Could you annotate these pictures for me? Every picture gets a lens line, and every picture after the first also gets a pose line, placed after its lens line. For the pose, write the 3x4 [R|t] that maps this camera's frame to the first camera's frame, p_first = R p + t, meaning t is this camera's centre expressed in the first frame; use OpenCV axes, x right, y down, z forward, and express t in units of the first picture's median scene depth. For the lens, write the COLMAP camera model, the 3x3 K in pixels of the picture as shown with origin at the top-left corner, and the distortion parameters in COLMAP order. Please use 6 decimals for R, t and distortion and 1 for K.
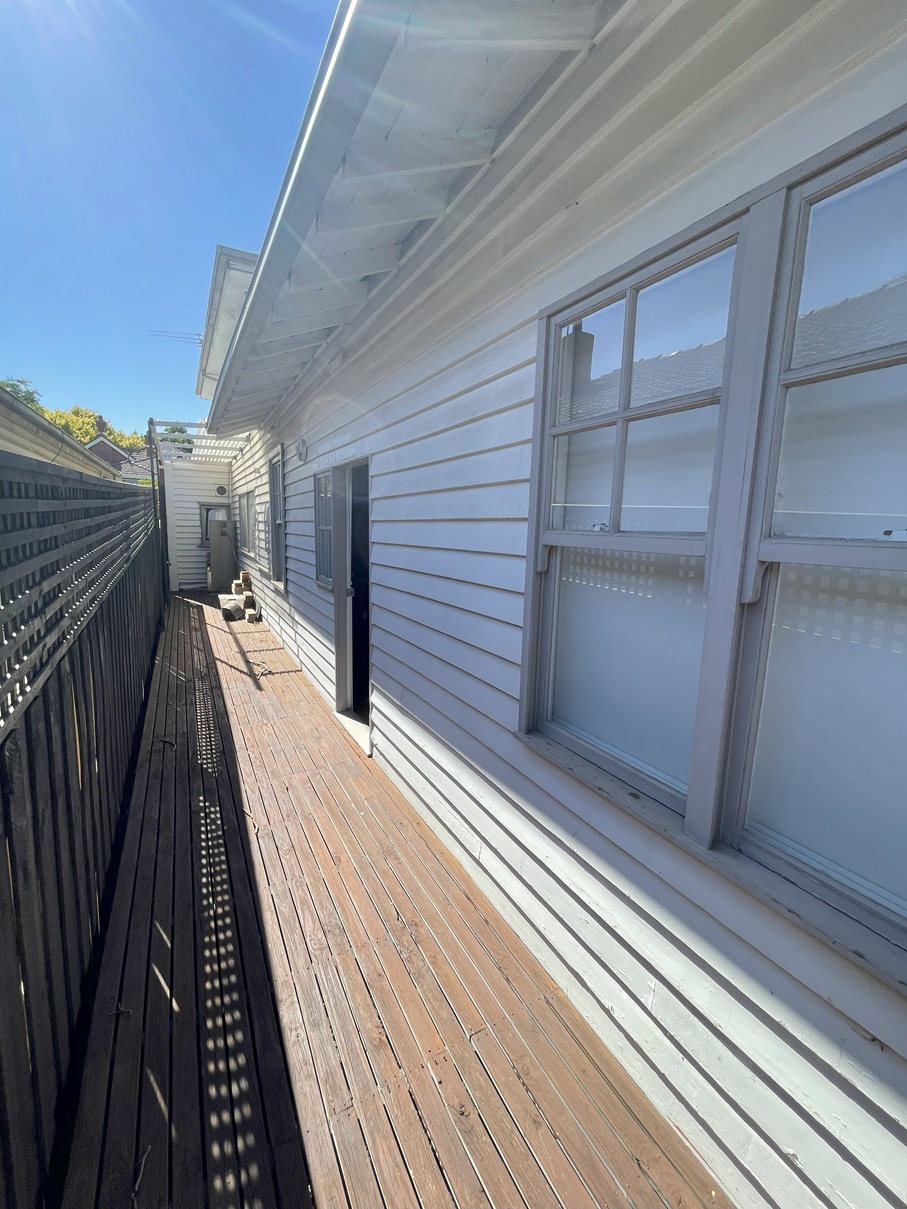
lens RADIAL K [[493.9, 0, 450.0], [0, 493.9, 600.4], [0, 0, 1]] dist [0.004758, -0.000629]
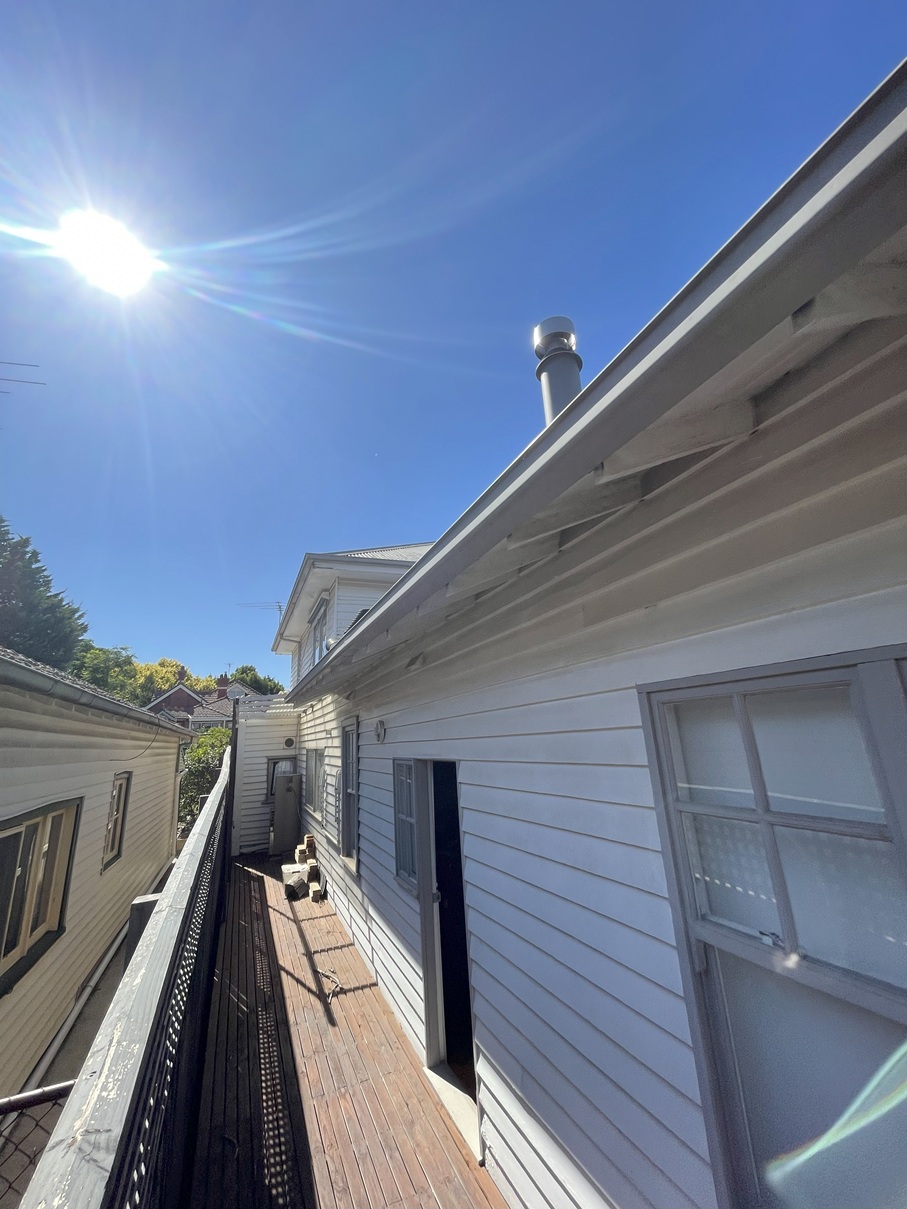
lens RADIAL K [[493.9, 0, 455.6], [0, 493.9, 605.1], [0, 0, 1]] dist [0.004758, -0.000629]
pose [[0.991811, -0.105418, -0.072099, -0.035406], [0.067664, 0.912516, -0.403406, -0.104702], [0.108317, 0.395224, 0.912176, -0.027864]]
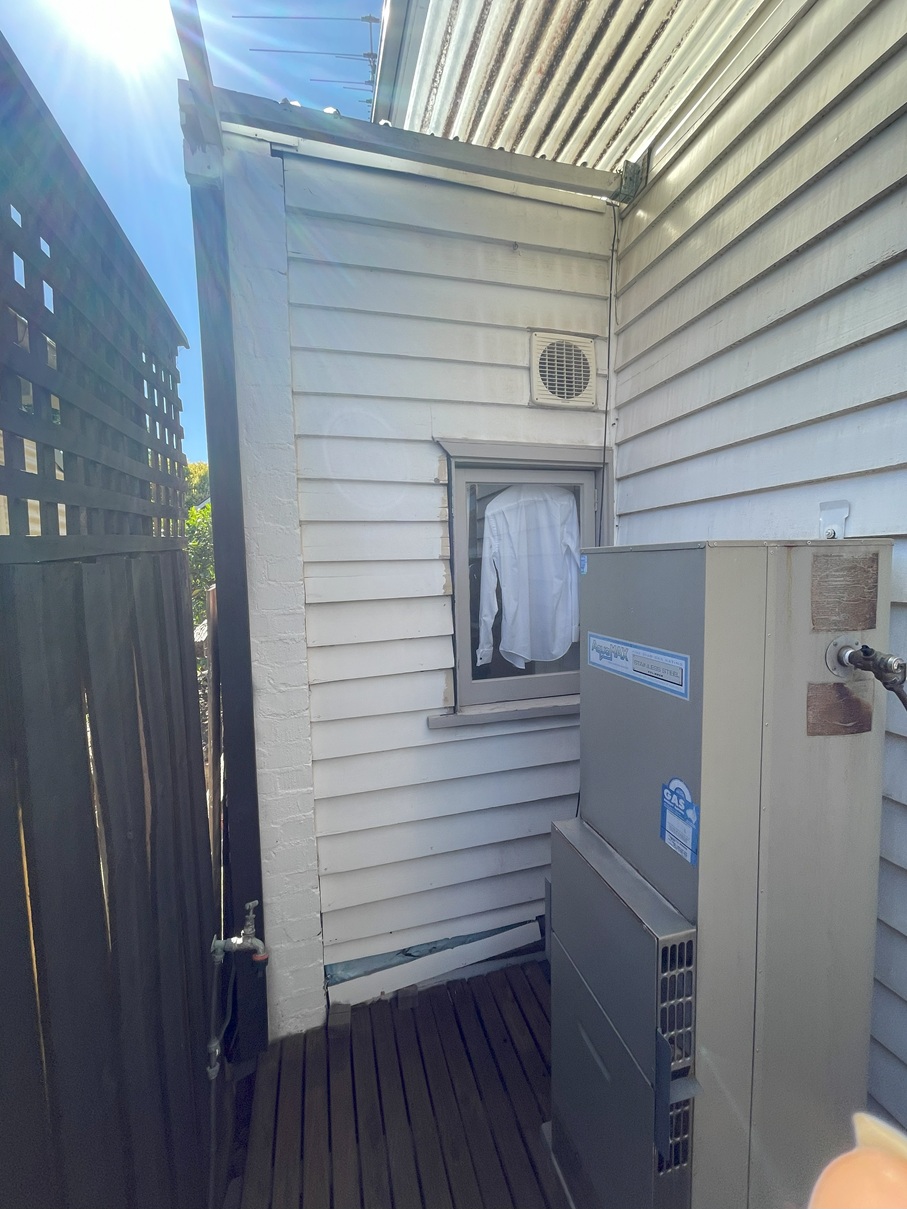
lens RADIAL K [[493.9, 0, 455.2], [0, 493.9, 607.0], [0, 0, 1]] dist [0.004758, -0.000629]
pose [[0.974109, -0.030090, -0.224067, -1.065558], [0.015719, 0.997719, -0.065647, -0.310441], [0.225532, 0.060425, 0.972360, 1.932071]]
